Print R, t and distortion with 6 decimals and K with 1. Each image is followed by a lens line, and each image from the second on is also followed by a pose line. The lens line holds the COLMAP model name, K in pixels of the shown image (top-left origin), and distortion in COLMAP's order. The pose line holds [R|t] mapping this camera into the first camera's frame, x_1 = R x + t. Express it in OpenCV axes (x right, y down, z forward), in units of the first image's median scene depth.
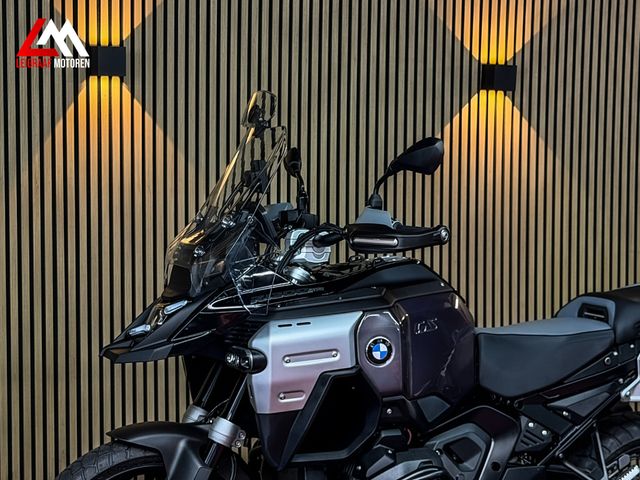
lens RADIAL K [[1402.3, 0, 334.6], [0, 1402.3, 239.2], [0, 0, 1]] dist [0.177840, 0.302309]
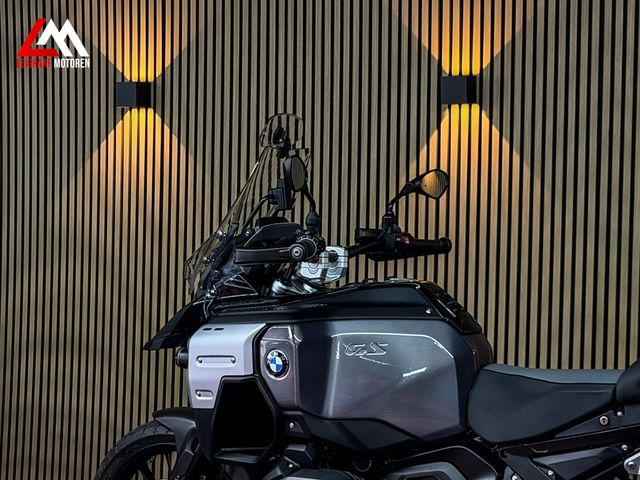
lens RADIAL K [[1432.6, 0, 320.9], [0, 1432.6, 242.4], [0, 0, 1]] dist [0.121665, 0.100004]
pose [[0.611381, 0.040619, -0.790293, 0.772358], [-0.061679, 0.998090, 0.003583, -0.012982], [0.788929, 0.046553, 0.612718, 0.334848]]
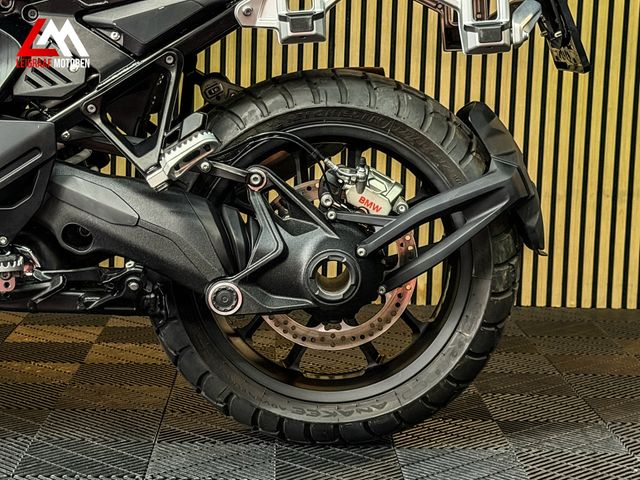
lens RADIAL K [[1432.6, 0, 320.9], [0, 1432.6, 242.4], [0, 0, 1]] dist [0.121665, 0.100004]
pose [[0.920111, 0.081046, -0.383180, 0.454203], [-0.049712, 0.994610, 0.090996, 0.147784], [0.388490, -0.064678, 0.919180, 0.514107]]
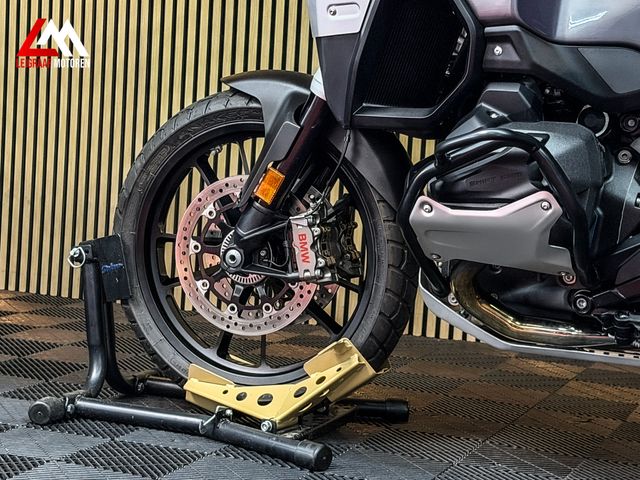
lens RADIAL K [[1432.6, 0, 320.9], [0, 1432.6, 242.4], [0, 0, 1]] dist [0.121665, 0.100004]
pose [[0.683549, 0.109048, -0.721712, 0.407102], [-0.089220, 0.993845, 0.065664, 0.153568], [0.724431, 0.019506, 0.689072, 0.449289]]
